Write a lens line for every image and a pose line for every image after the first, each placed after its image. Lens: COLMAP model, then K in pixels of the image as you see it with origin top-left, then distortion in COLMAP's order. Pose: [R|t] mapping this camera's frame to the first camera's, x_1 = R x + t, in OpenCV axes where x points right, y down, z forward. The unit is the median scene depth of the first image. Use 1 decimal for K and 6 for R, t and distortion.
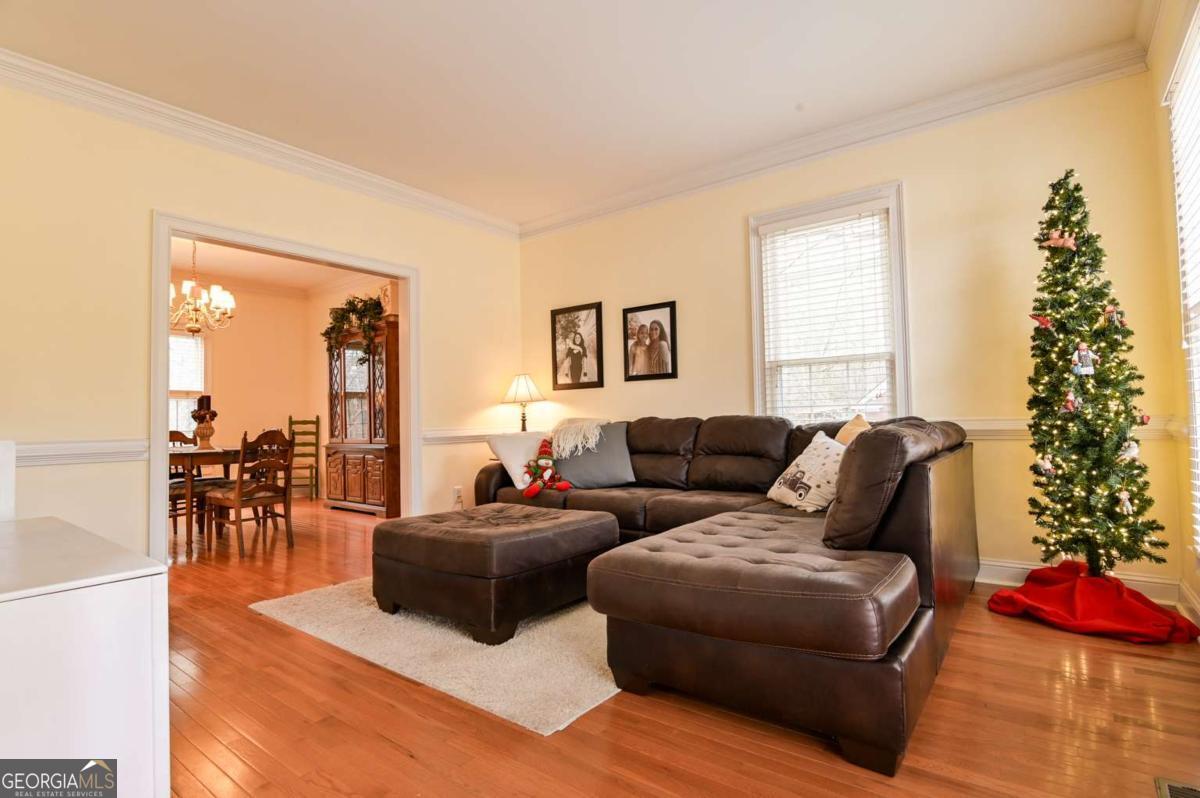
lens RADIAL K [[588.7, 0, 602.2], [0, 588.7, 398.4], [0, 0, 1]] dist [-0.019051, 0.000066]
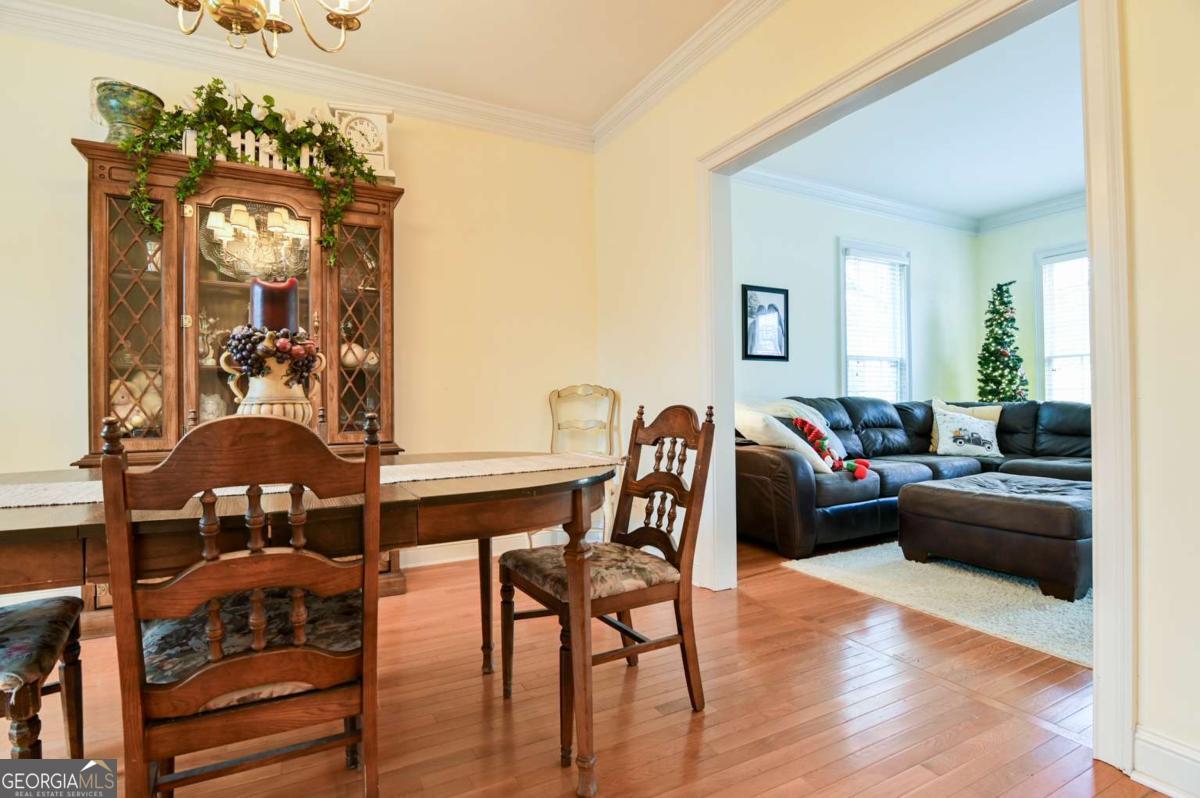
lens RADIAL K [[588.7, 0, 602.2], [0, 588.7, 398.4], [0, 0, 1]] dist [-0.019051, 0.000066]
pose [[0.414292, 0.022178, 0.909874, -0.943972], [-0.031485, 0.999454, -0.010025, 0.051779], [-0.909599, -0.024494, 0.414764, 0.822826]]
